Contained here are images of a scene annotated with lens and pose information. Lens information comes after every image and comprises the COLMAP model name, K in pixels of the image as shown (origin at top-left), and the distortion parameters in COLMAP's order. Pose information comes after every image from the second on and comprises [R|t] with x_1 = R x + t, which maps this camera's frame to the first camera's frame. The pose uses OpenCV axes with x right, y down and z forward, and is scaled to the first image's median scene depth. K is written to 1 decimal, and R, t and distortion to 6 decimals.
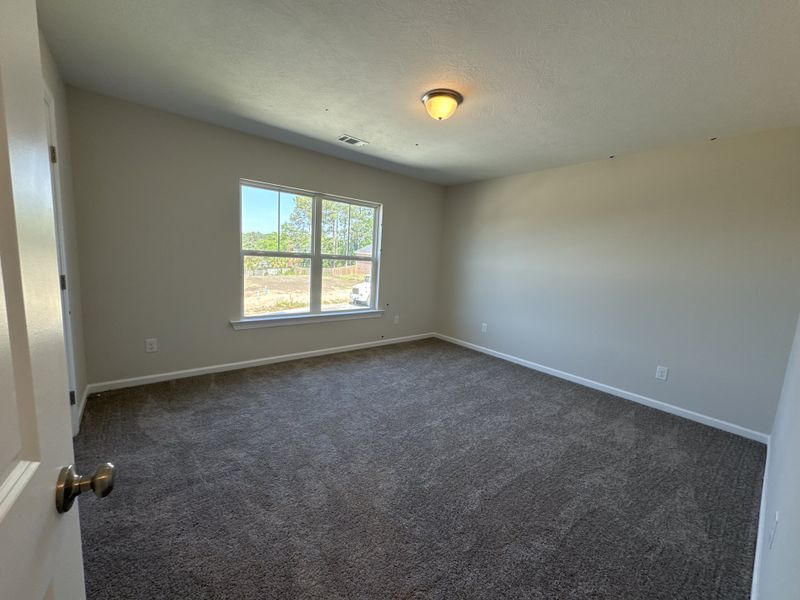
lens RADIAL K [[321.4, 0, 399.7], [0, 321.4, 301.9], [0, 0, 1]] dist [-0.000395, 0.000481]
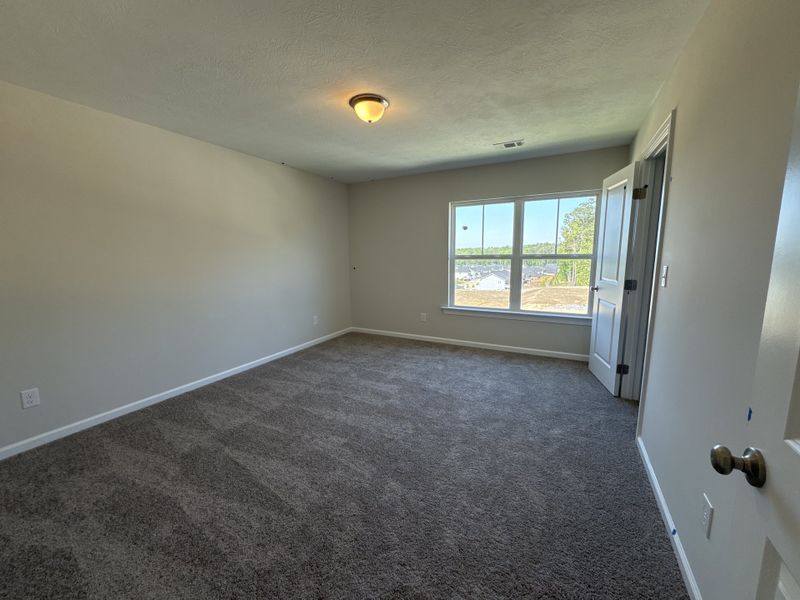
lens RADIAL K [[321.4, 0, 395.2], [0, 321.4, 302.7], [0, 0, 1]] dist [-0.000395, 0.000481]
pose [[0.374370, 0.074241, -0.924303, 0.921626], [-0.089842, 0.995004, 0.043531, -0.003089], [0.922917, 0.066745, 0.379169, 0.377139]]
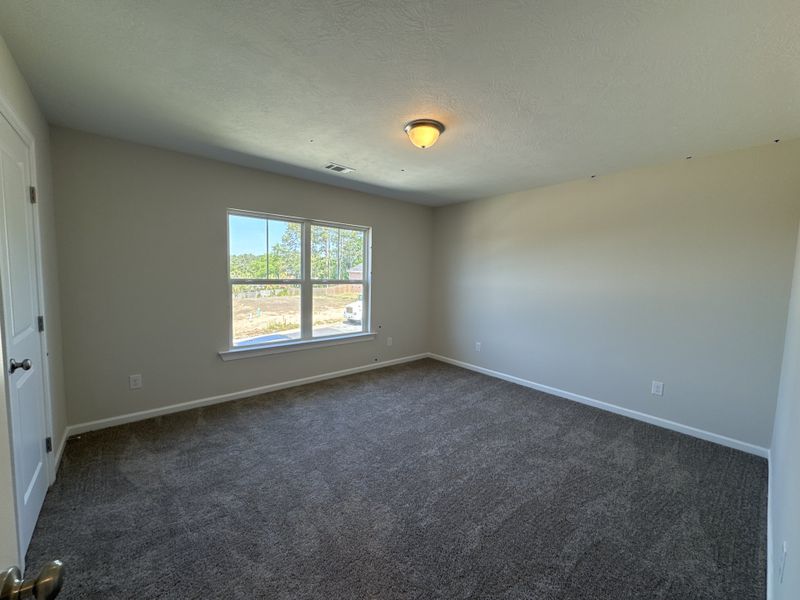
lens RADIAL K [[321.4, 0, 400.3], [0, 321.4, 301.3], [0, 0, 1]] dist [-0.000395, 0.000481]
pose [[0.999149, -0.036466, 0.019290, 0.015285], [0.037414, 0.997983, -0.051280, -0.031980], [-0.017382, 0.051958, 0.998498, 0.009887]]
